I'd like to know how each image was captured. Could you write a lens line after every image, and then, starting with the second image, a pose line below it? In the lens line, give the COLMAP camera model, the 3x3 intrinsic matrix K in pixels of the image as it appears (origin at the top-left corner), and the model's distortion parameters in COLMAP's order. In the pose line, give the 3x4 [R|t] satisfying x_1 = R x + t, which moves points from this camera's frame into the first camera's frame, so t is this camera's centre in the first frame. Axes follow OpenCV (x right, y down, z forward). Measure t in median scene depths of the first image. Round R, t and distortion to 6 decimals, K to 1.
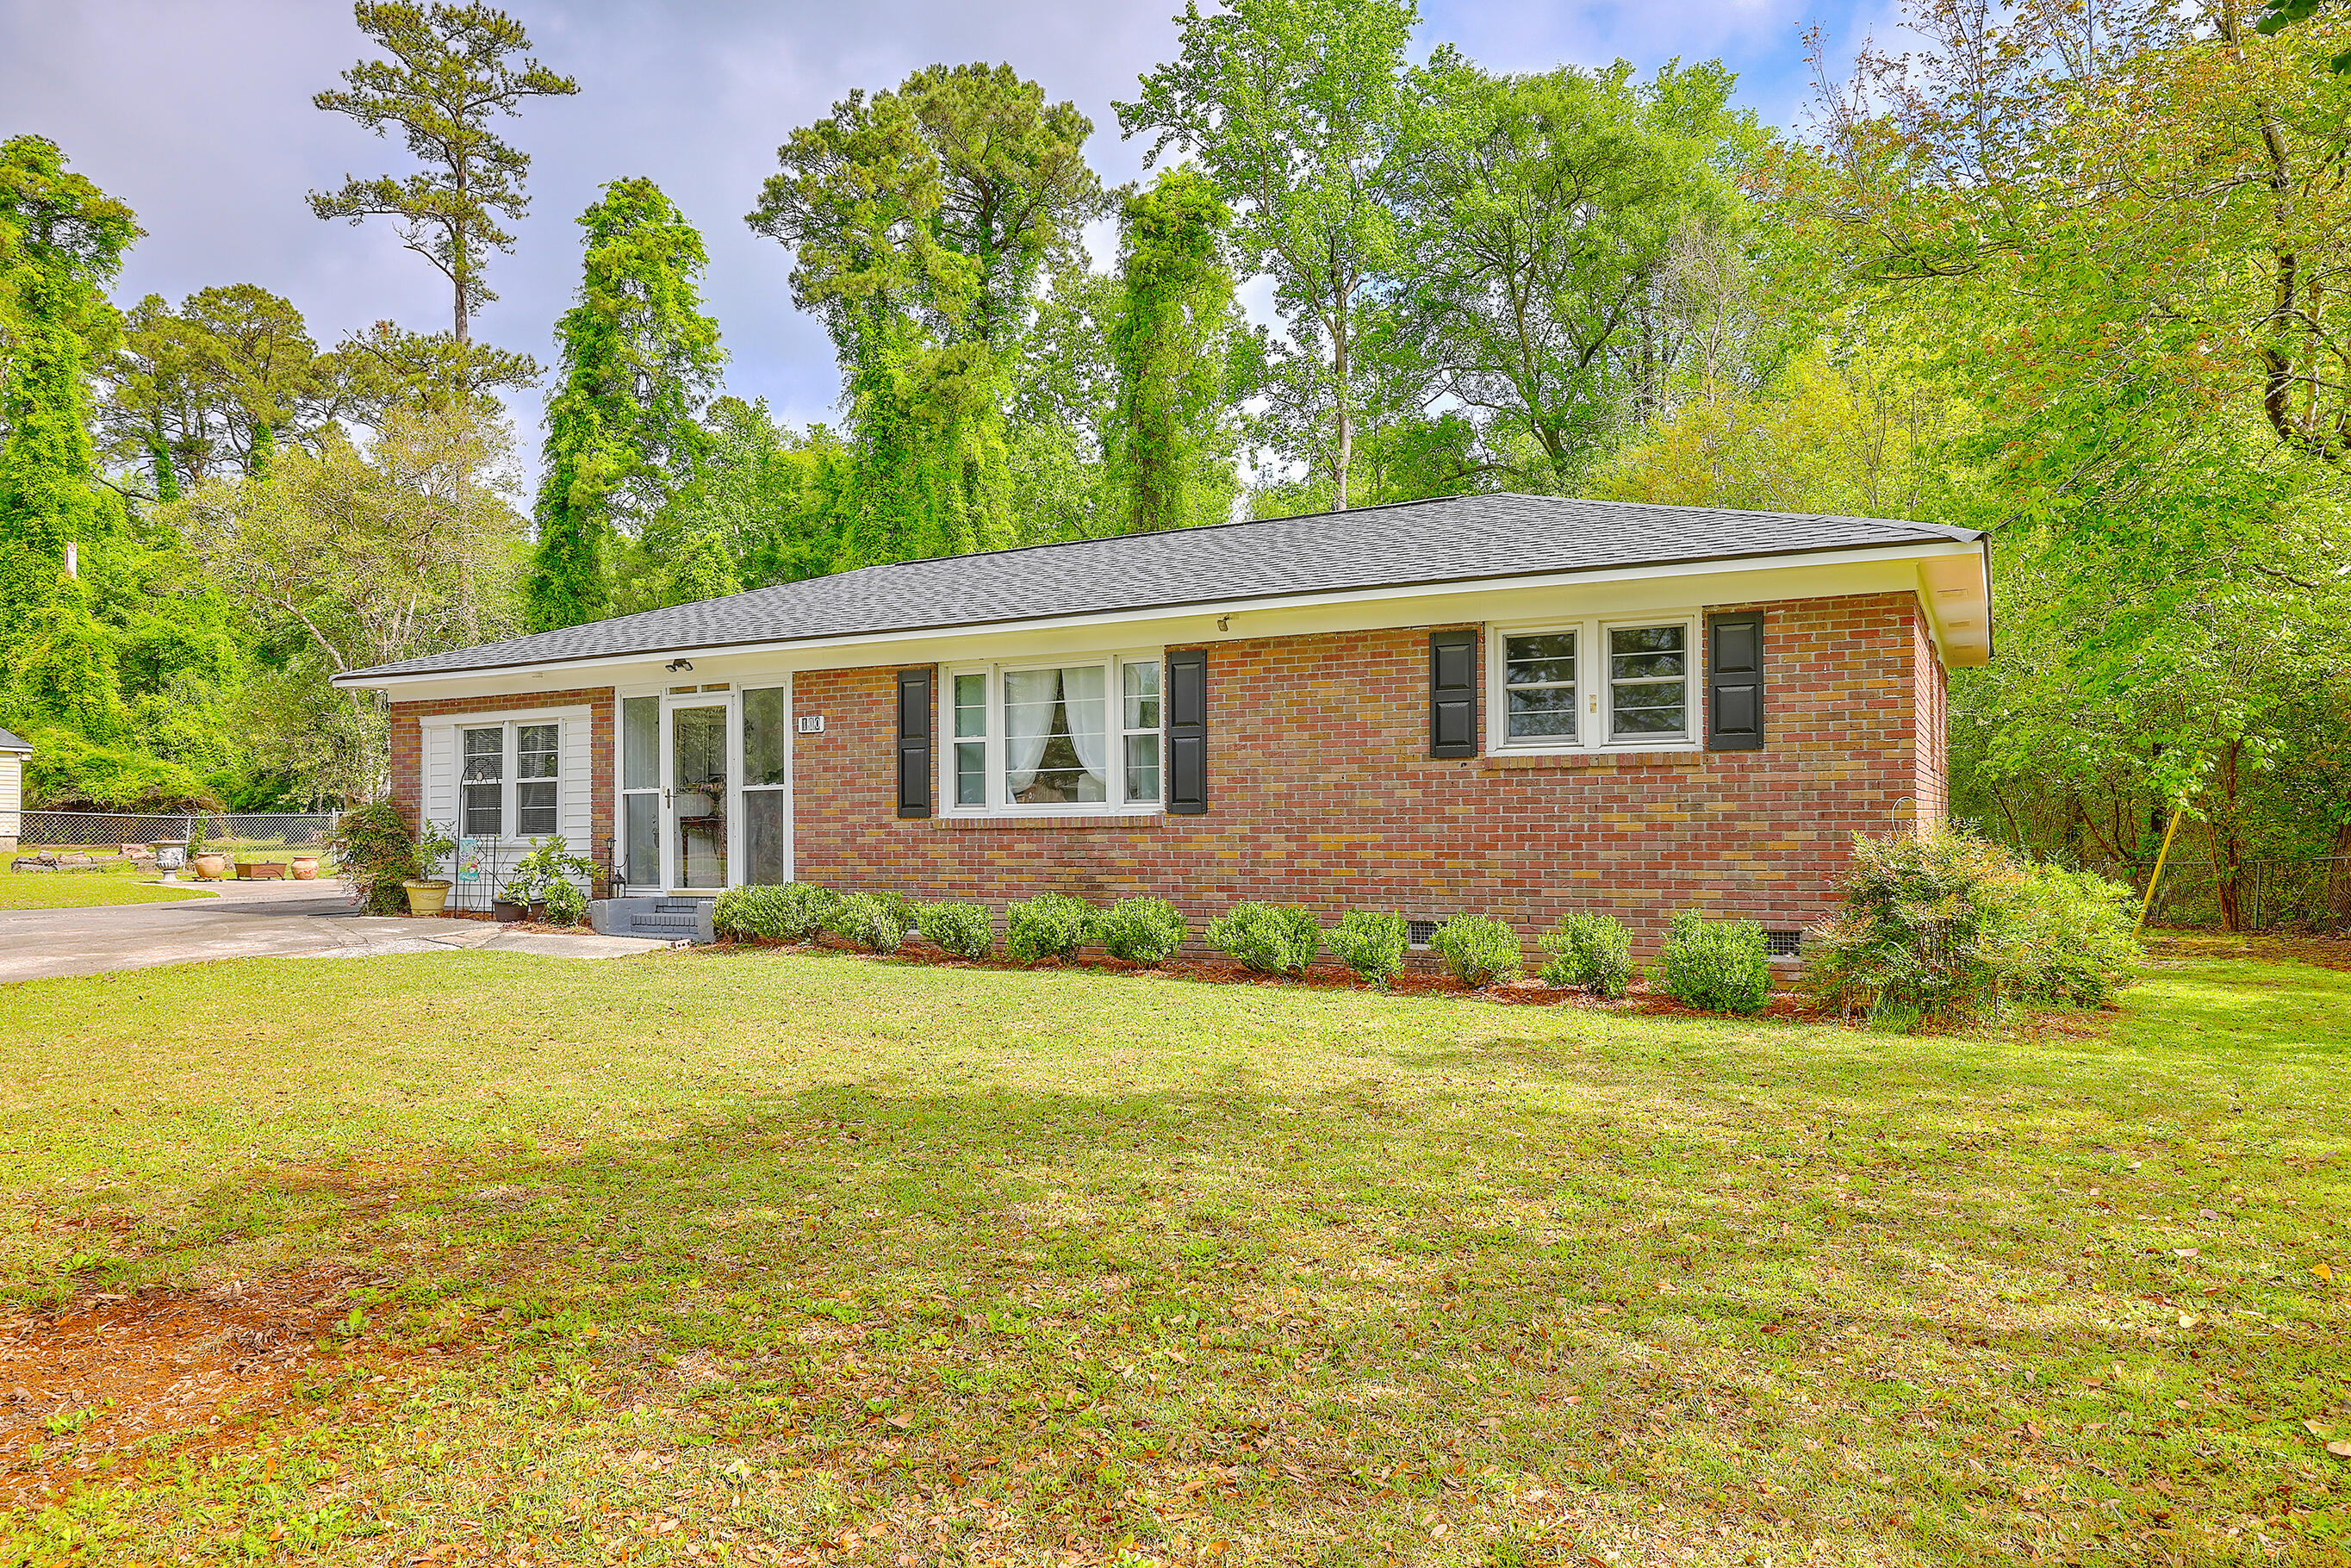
lens RADIAL K [[1566.0, 0, 1195.8], [0, 1566.0, 776.1], [0, 0, 1]] dist [0.010883, -0.001768]
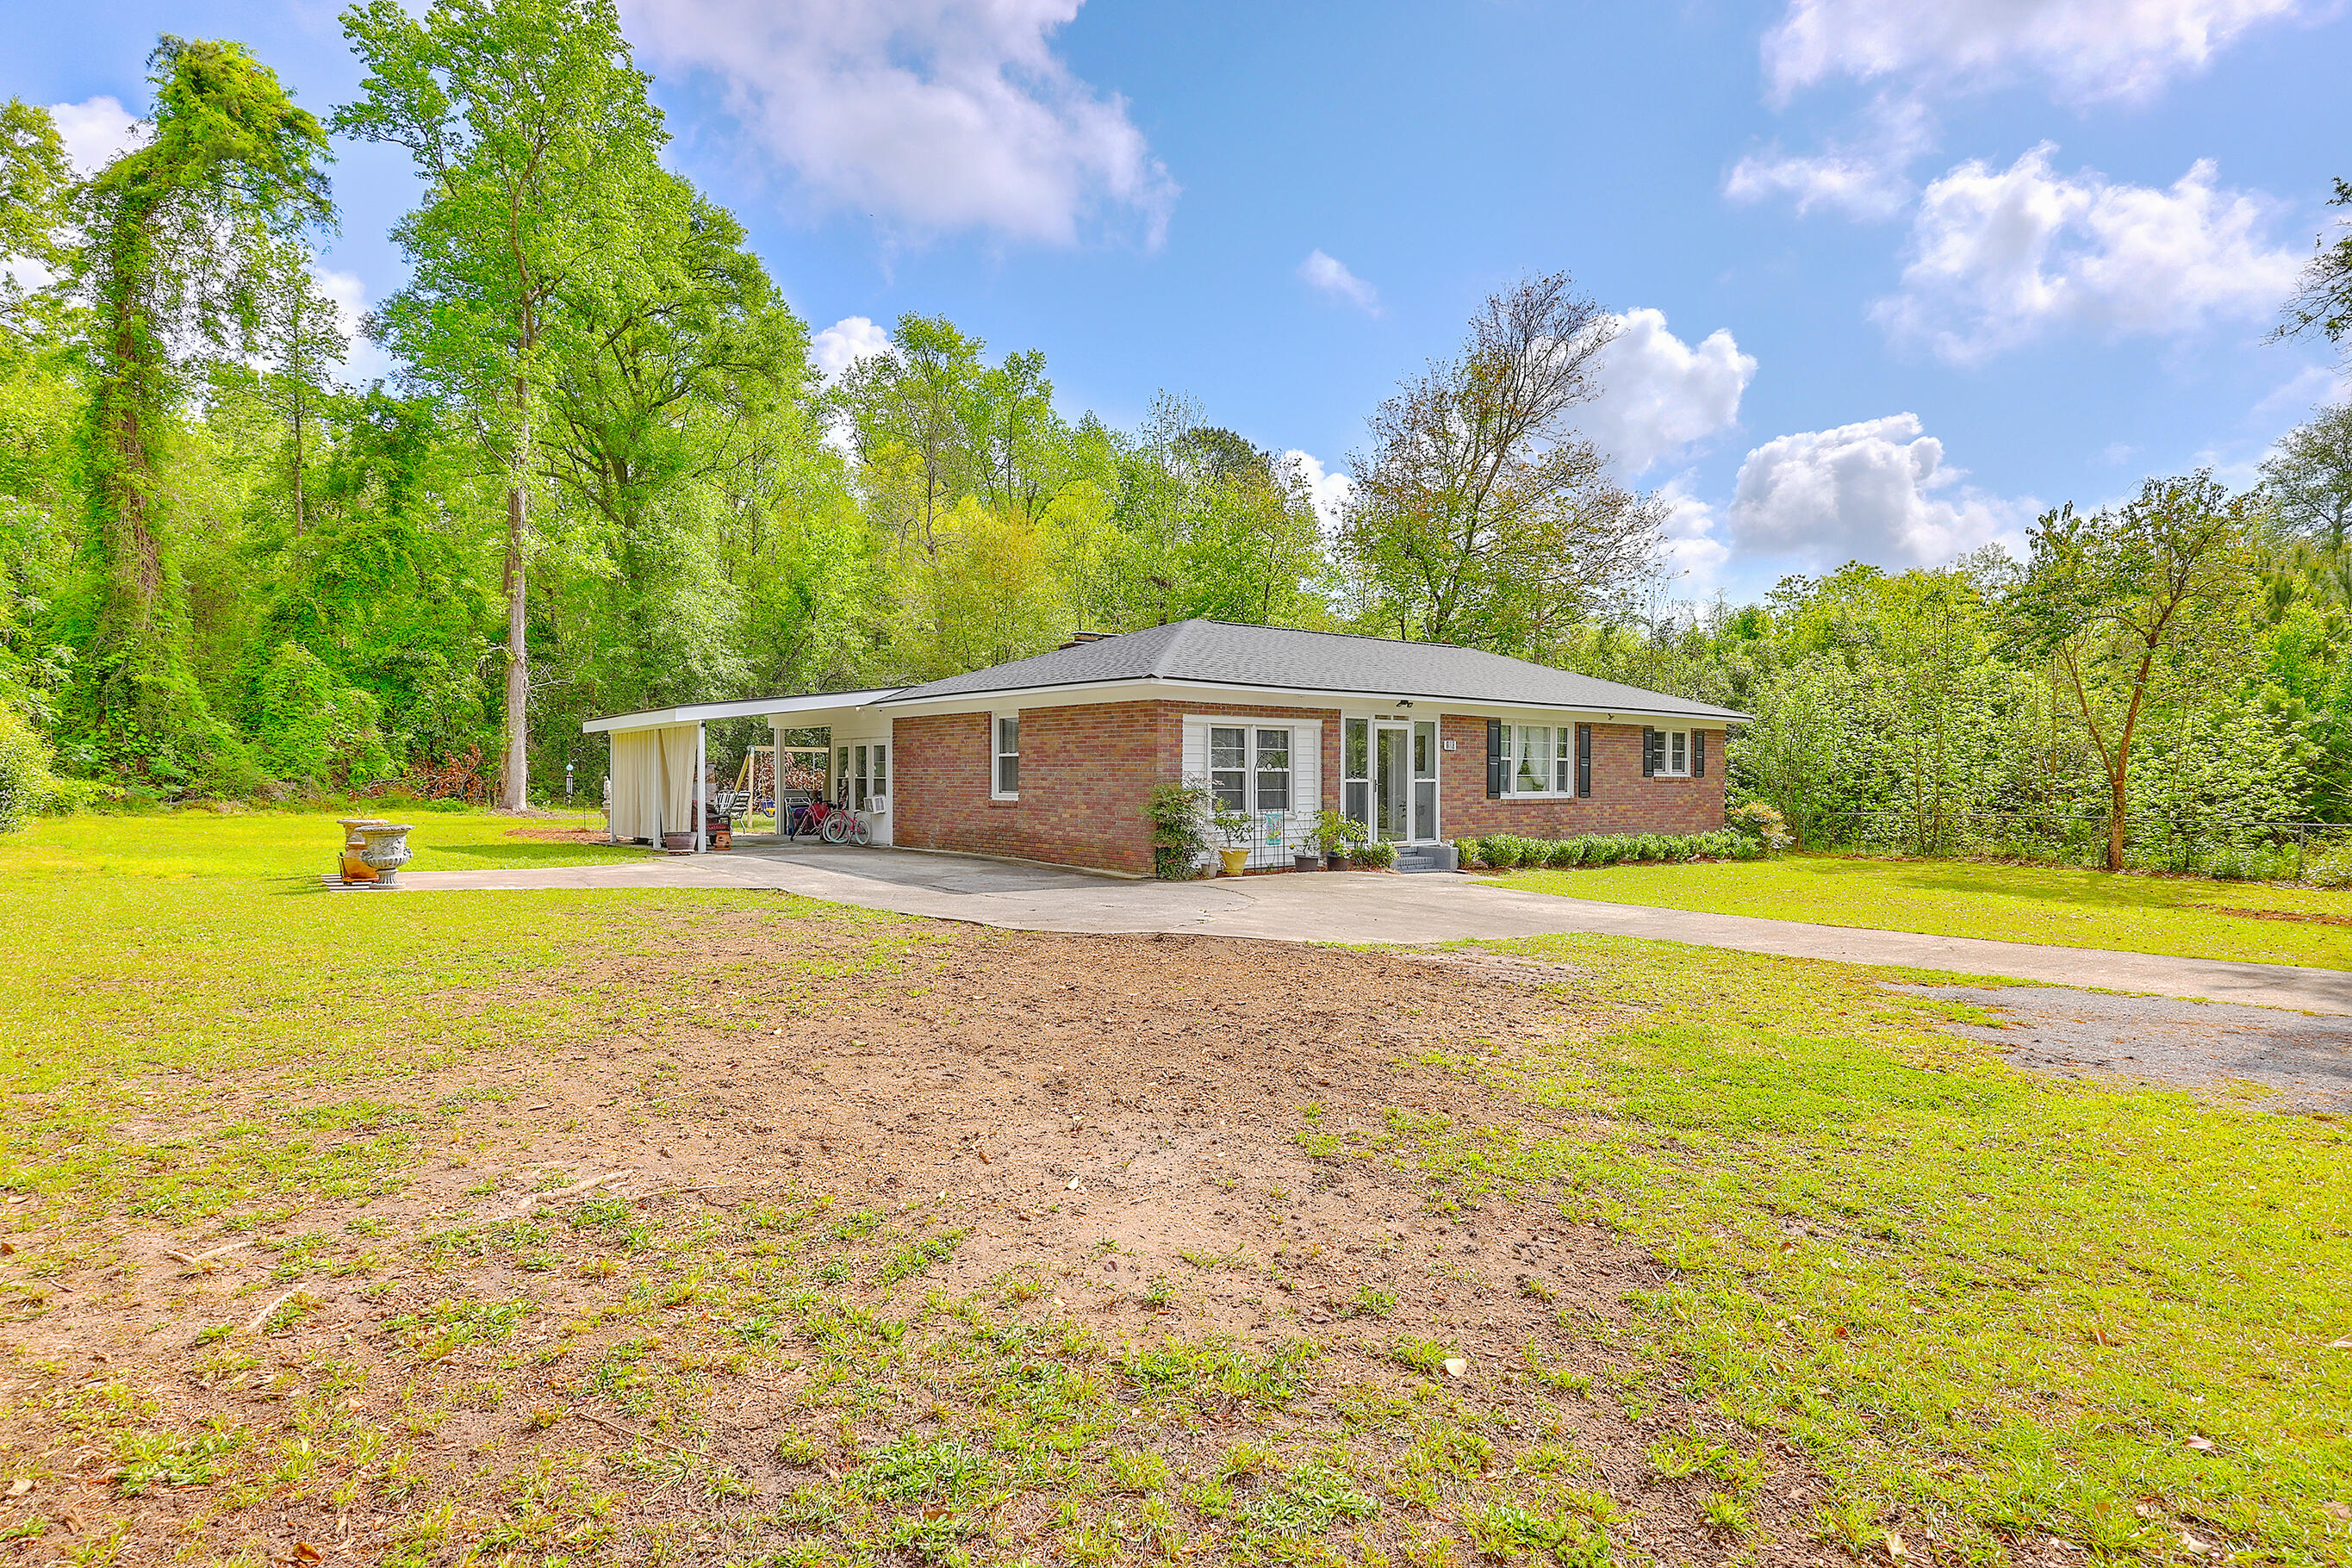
lens RADIAL K [[1257.4, 0, 1237.3], [0, 1257.4, 764.6], [0, 0, 1]] dist [0.008194, 0.003157]
pose [[0.346832, 0.022083, 0.937667, -1.441546], [-0.034825, 0.999337, -0.010653, 0.010592], [-0.937280, -0.028960, 0.347371, 0.640316]]
